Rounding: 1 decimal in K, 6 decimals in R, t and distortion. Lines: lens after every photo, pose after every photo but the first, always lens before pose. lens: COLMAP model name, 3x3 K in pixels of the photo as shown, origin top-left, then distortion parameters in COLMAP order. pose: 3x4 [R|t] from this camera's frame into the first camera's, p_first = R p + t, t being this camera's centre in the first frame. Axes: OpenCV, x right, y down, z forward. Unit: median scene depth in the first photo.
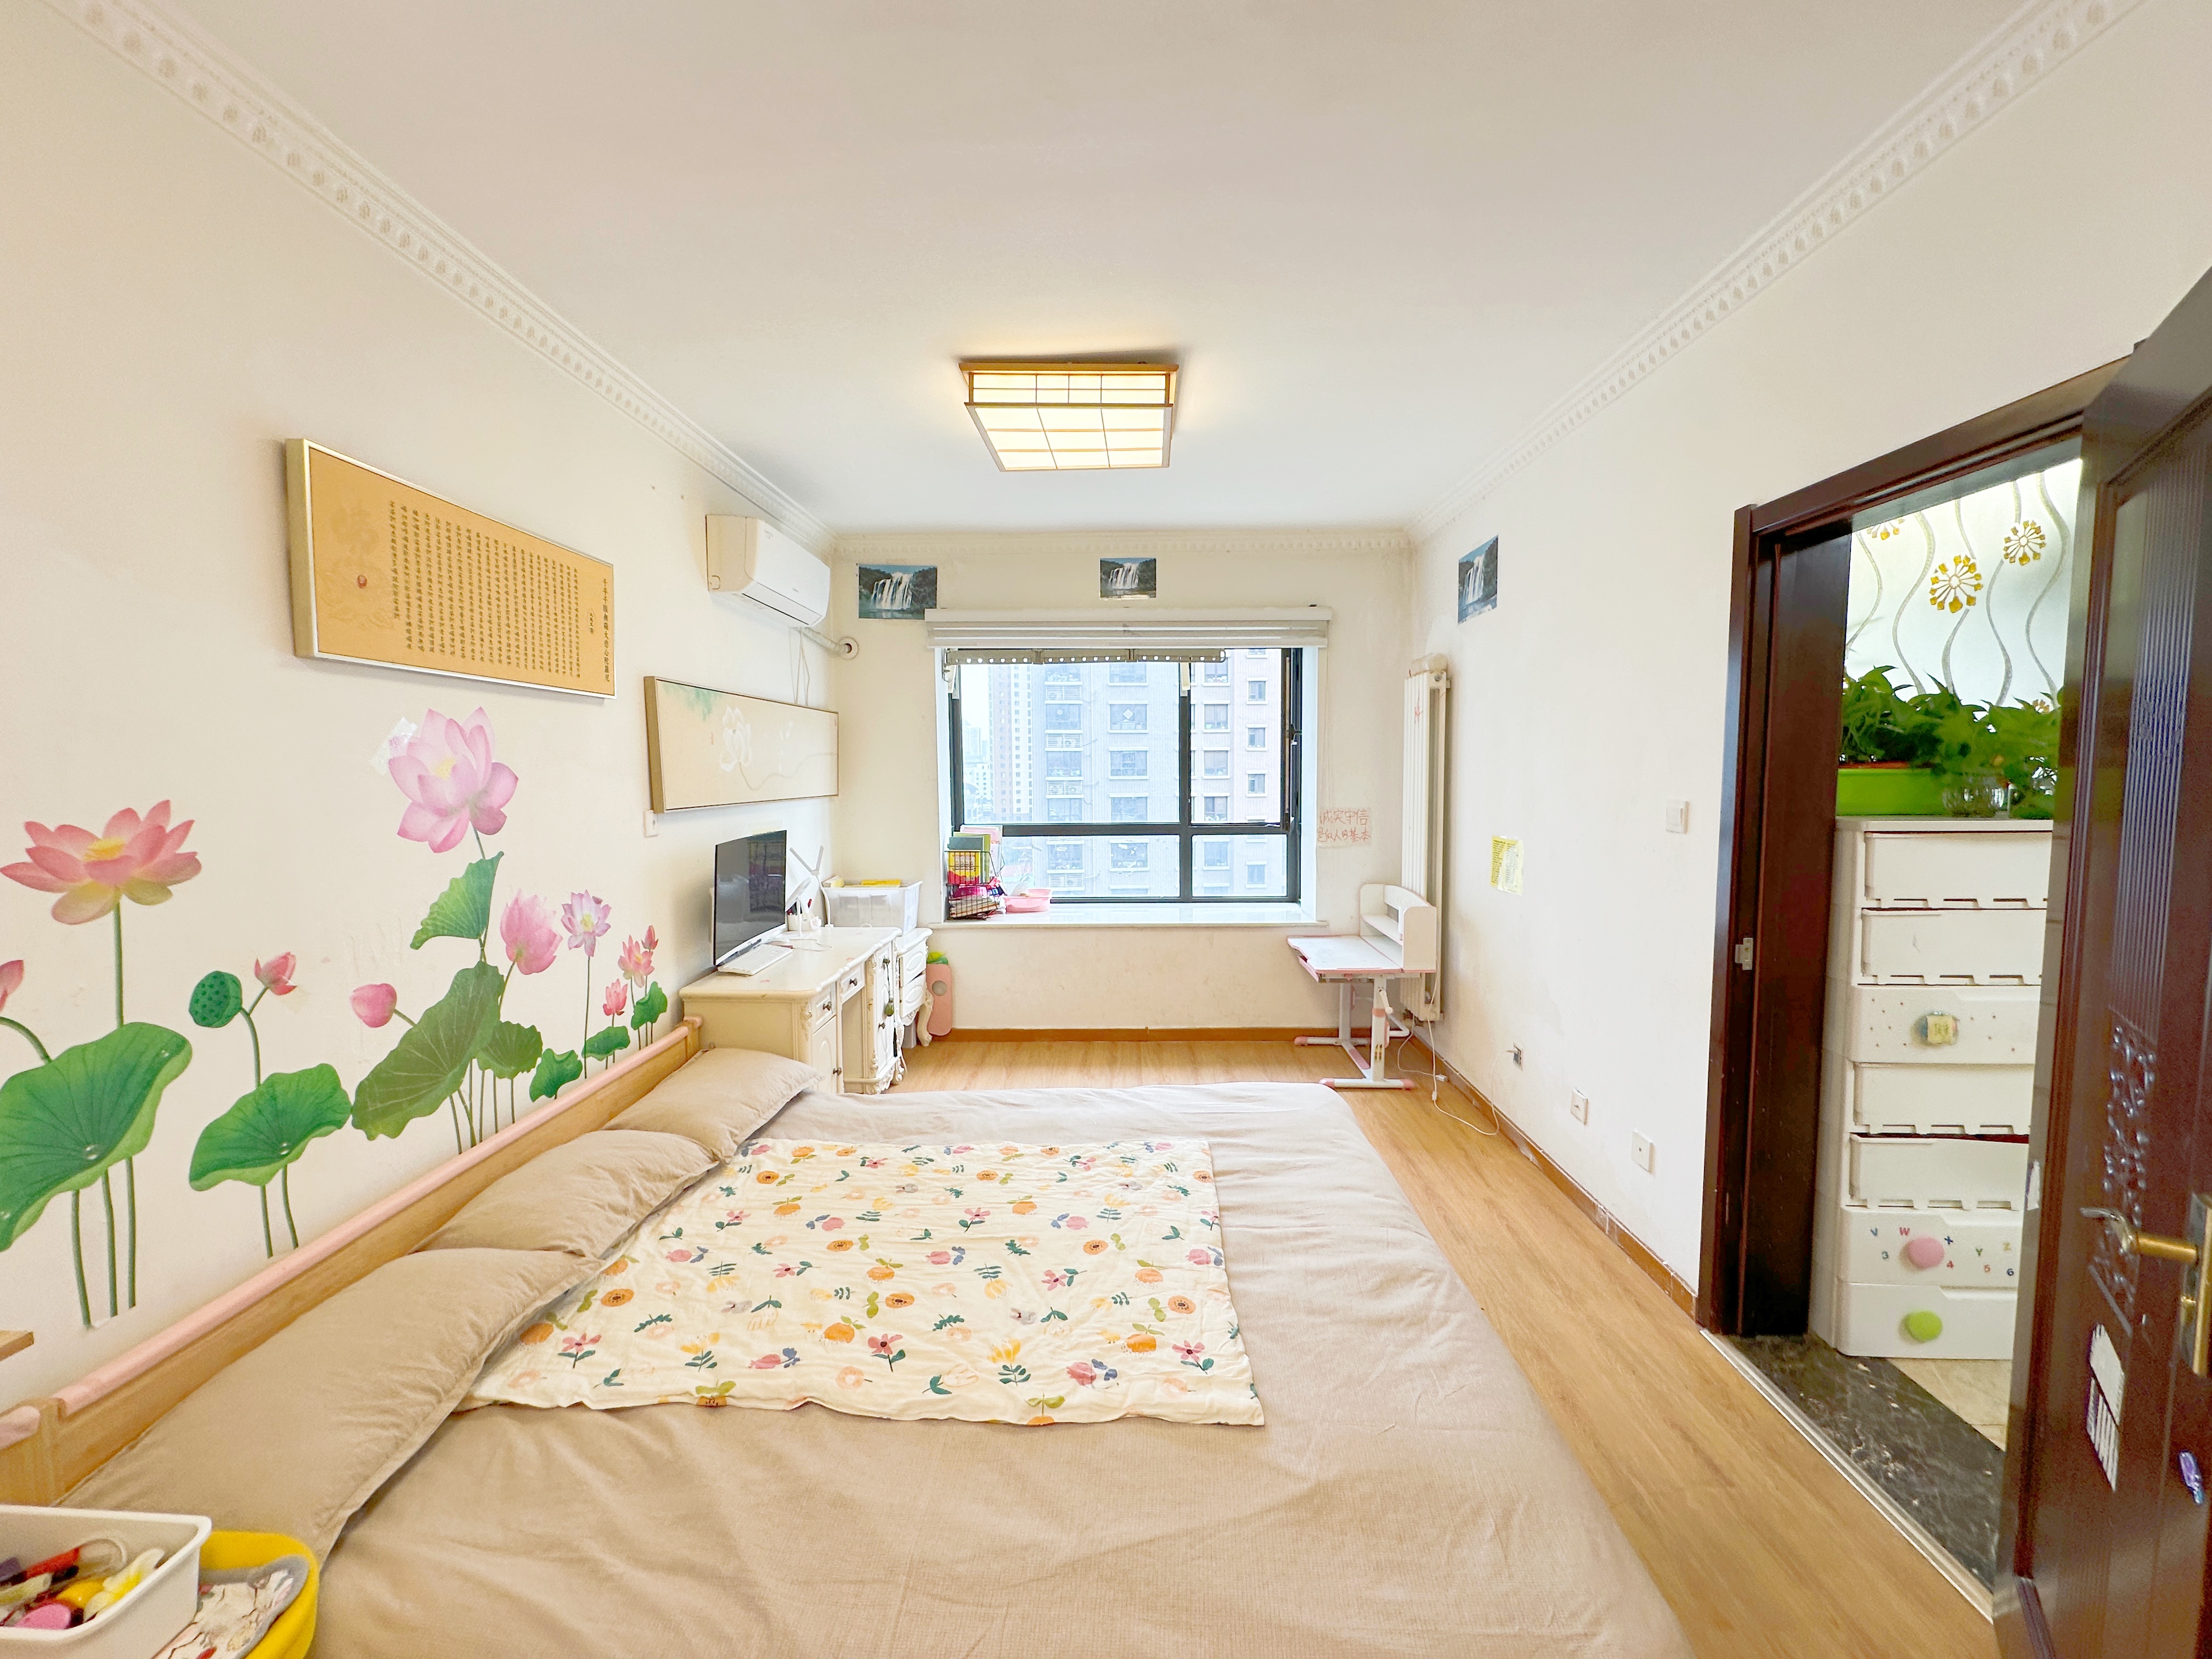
lens RADIAL K [[887.4, 0, 1105.2], [0, 887.4, 814.6], [0, 0, 1]] dist [-0.009628, 0.000145]
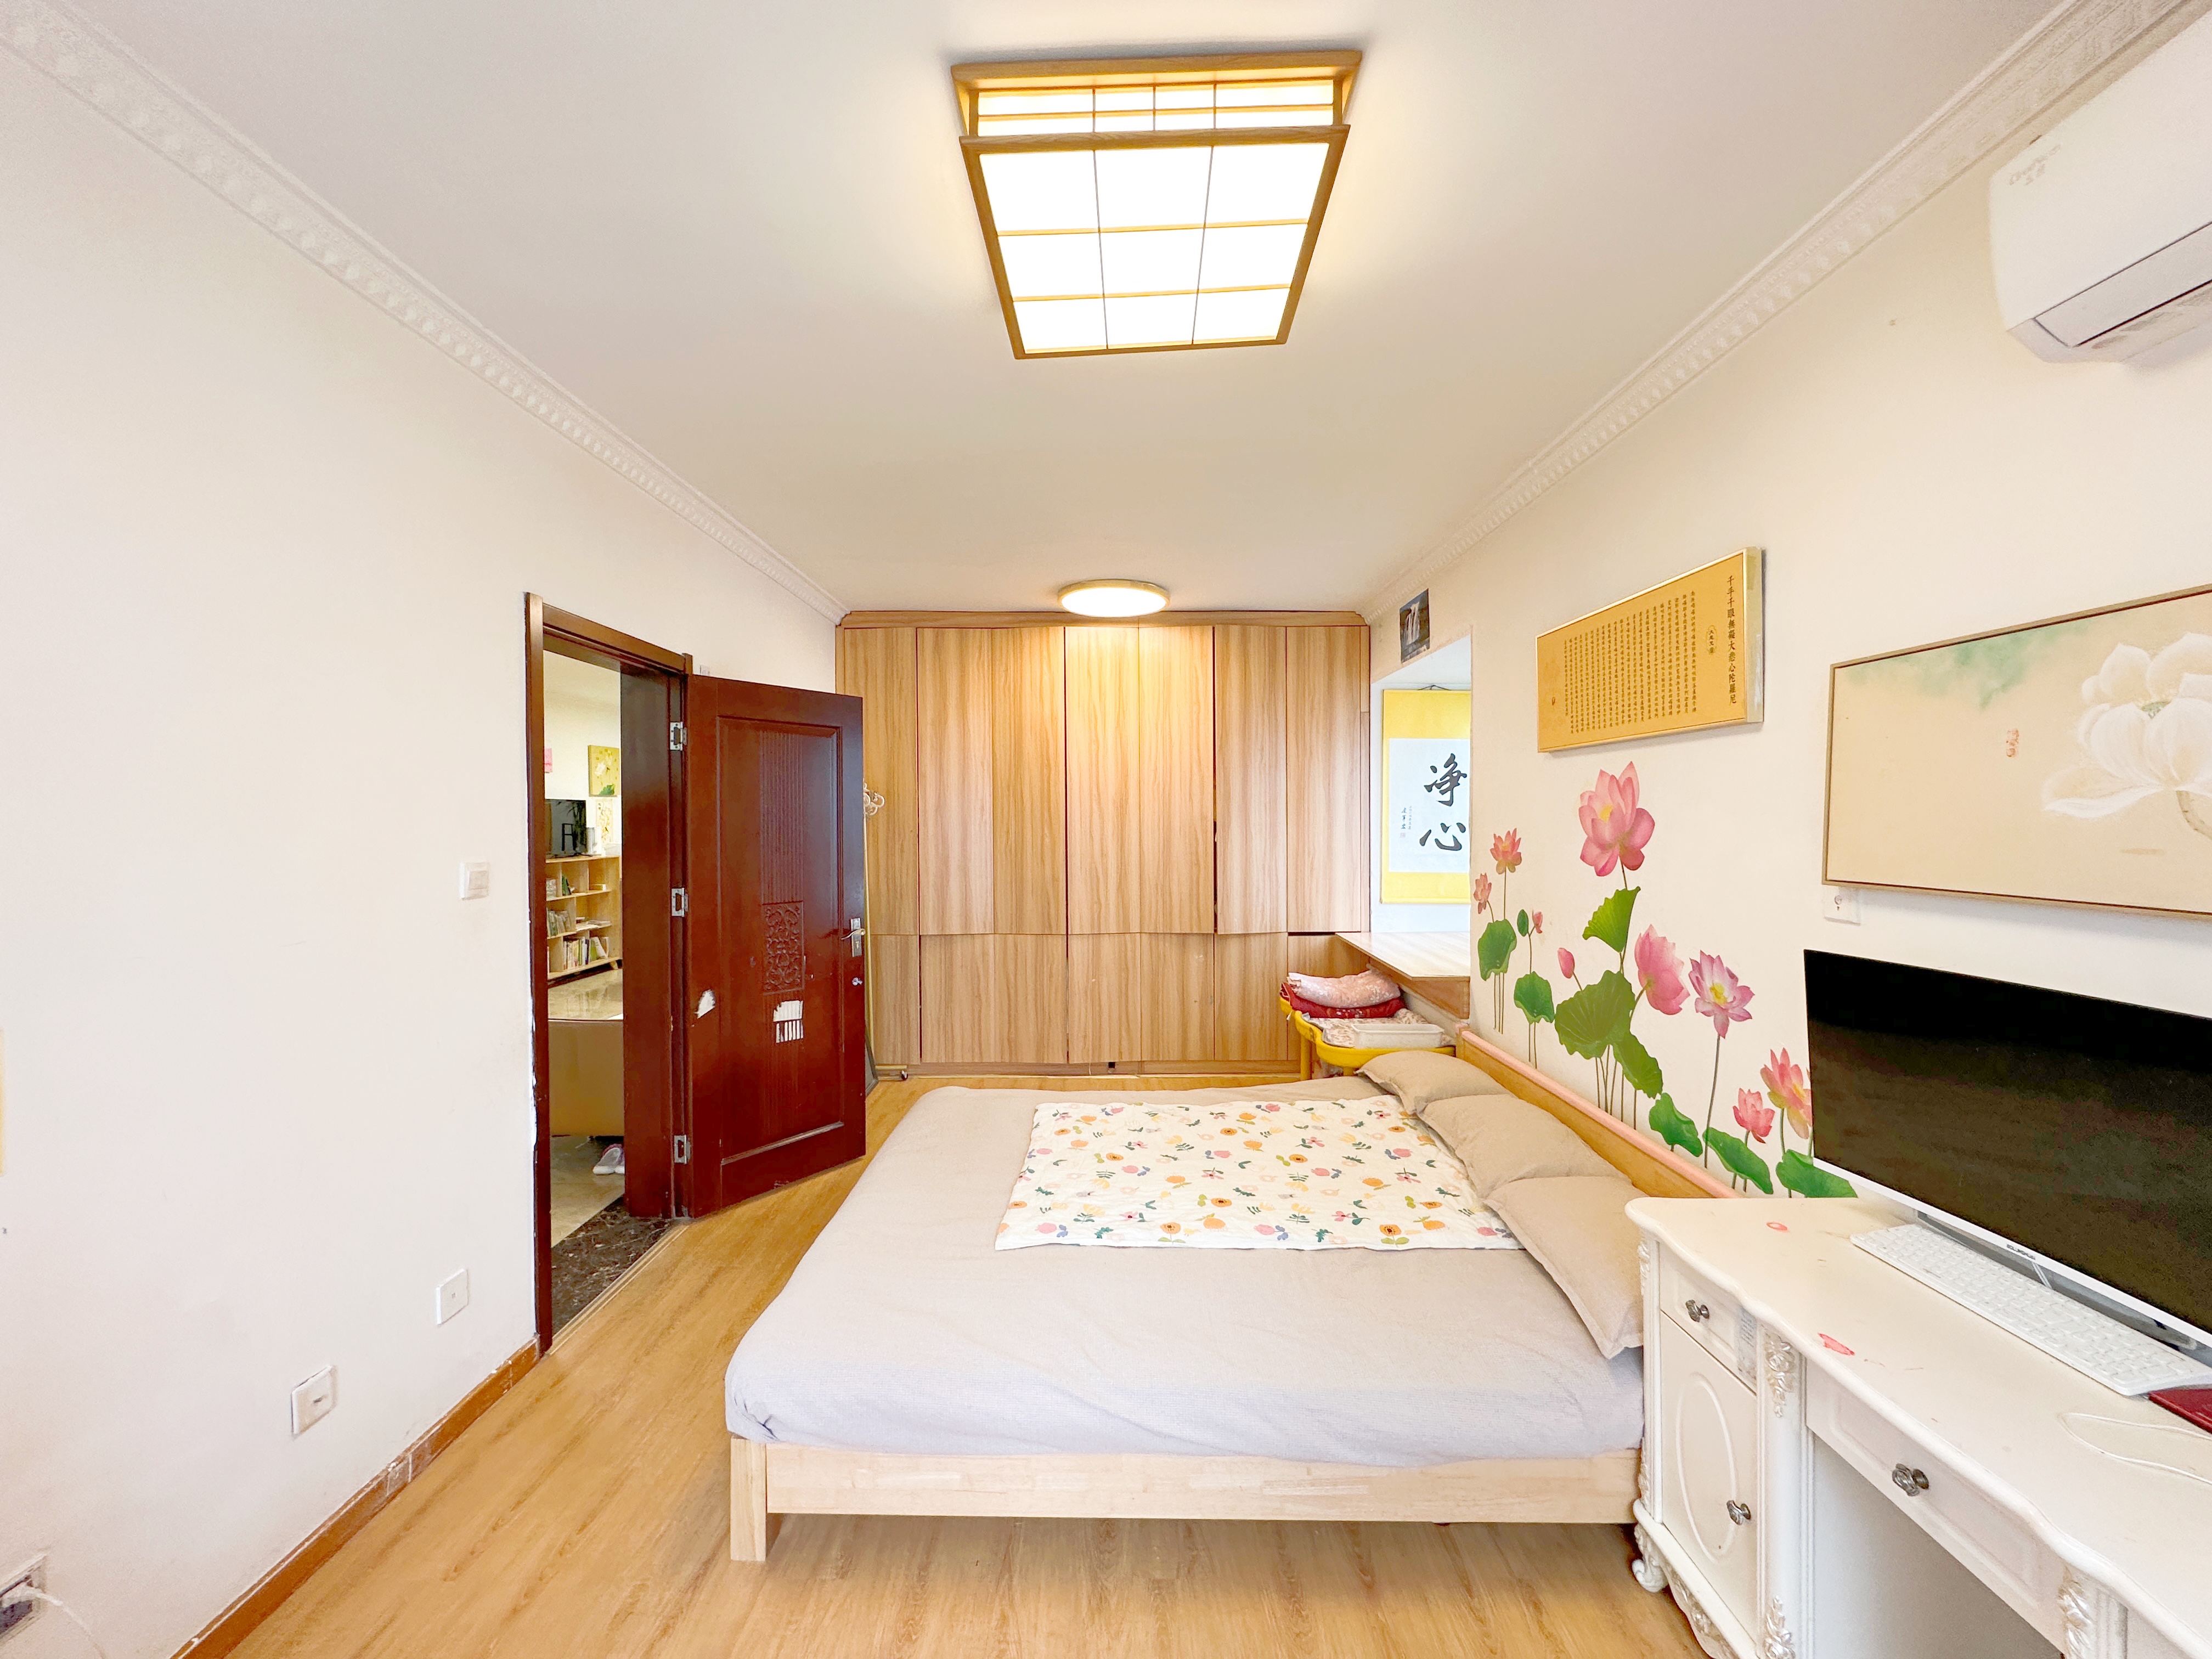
lens RADIAL K [[887.4, 0, 1103.5], [0, 887.4, 831.2], [0, 0, 1]] dist [-0.009628, 0.000145]
pose [[-0.999900, 0.010564, -0.009413, 0.013671], [0.009894, 0.997602, 0.068503, -0.112915], [0.010115, 0.068403, -0.997606, 2.104094]]
